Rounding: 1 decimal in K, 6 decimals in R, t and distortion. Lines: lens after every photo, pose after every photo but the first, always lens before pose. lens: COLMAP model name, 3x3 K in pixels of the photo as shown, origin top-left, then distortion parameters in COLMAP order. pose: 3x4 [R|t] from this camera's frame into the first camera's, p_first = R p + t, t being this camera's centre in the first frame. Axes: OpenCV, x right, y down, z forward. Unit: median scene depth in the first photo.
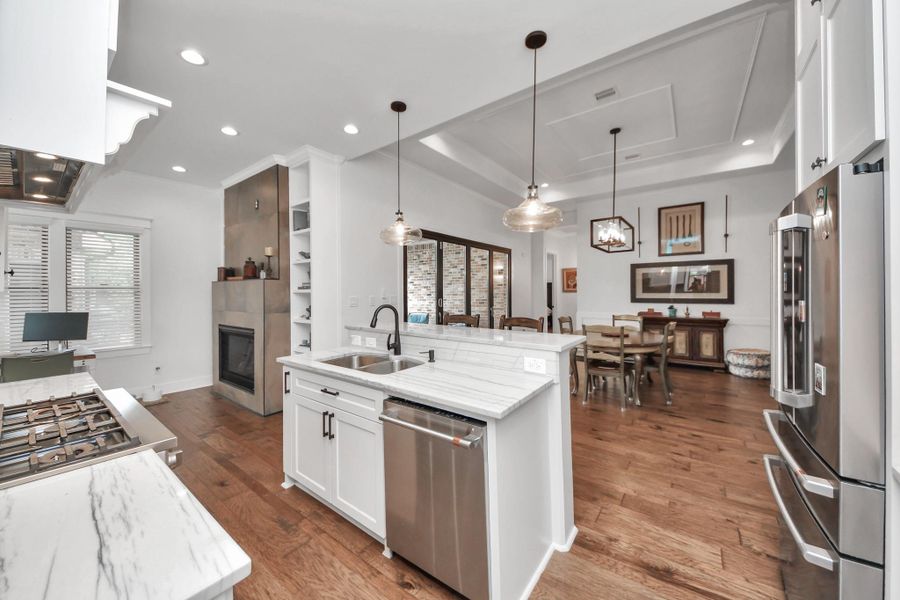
lens RADIAL K [[323.0, 0, 445.0], [0, 323.0, 296.8], [0, 0, 1]] dist [-0.006111, -0.005999]
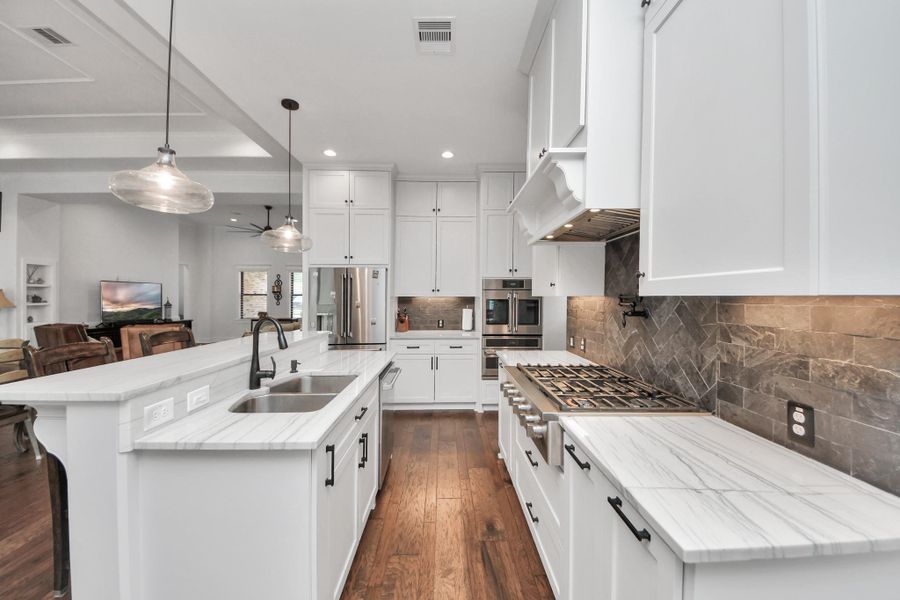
lens RADIAL K [[323.0, 0, 455.8], [0, 323.0, 297.8], [0, 0, 1]] dist [-0.006111, -0.005999]
pose [[-0.636790, 0.006179, 0.771012, -0.398162], [0.017988, 0.999815, 0.006843, -0.006554], [-0.770827, 0.018226, -0.636783, 0.446490]]
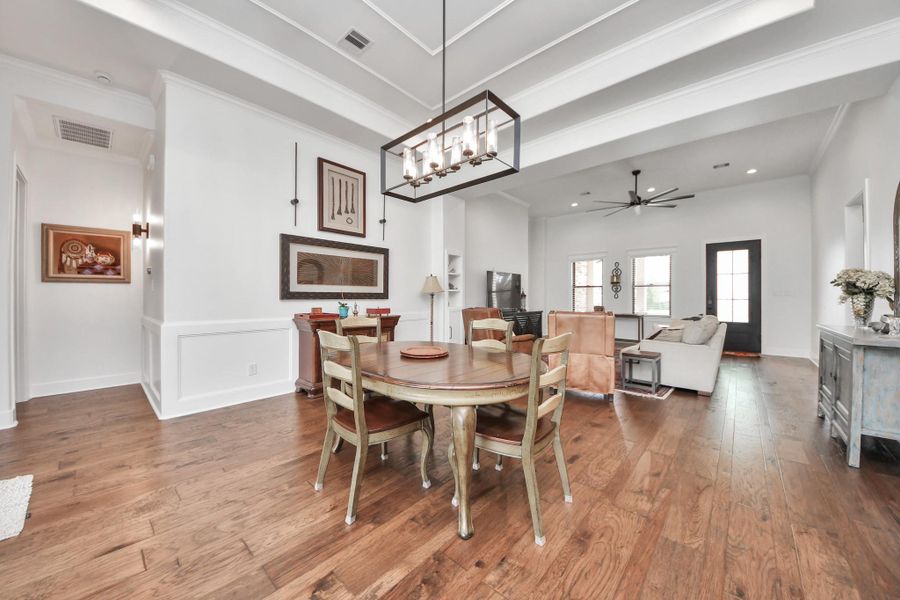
lens RADIAL K [[323.0, 0, 453.7], [0, 323.0, 297.0], [0, 0, 1]] dist [-0.006111, -0.005999]
pose [[0.077457, 0.007524, 0.996967, 0.017821], [0.014928, 0.999851, -0.008705, 0.026080], [-0.996884, 0.015557, 0.077333, 0.718458]]
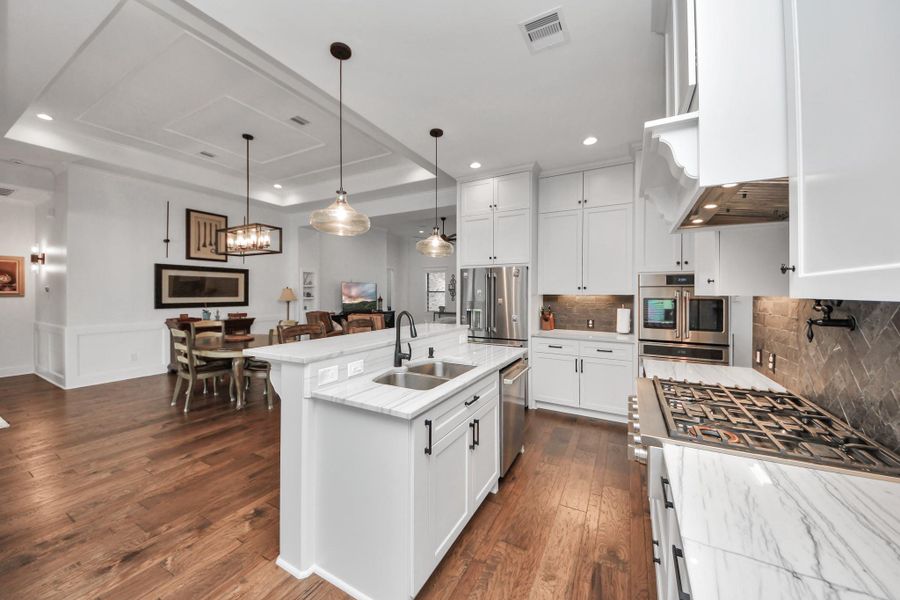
lens RADIAL K [[323.0, 0, 454.1], [0, 323.0, 295.5], [0, 0, 1]] dist [-0.006111, -0.005999]
pose [[-0.162091, 0.001495, 0.986775, -0.432935], [0.013778, 0.999905, 0.000748, -0.007572], [-0.986680, 0.013717, -0.162096, 0.400252]]
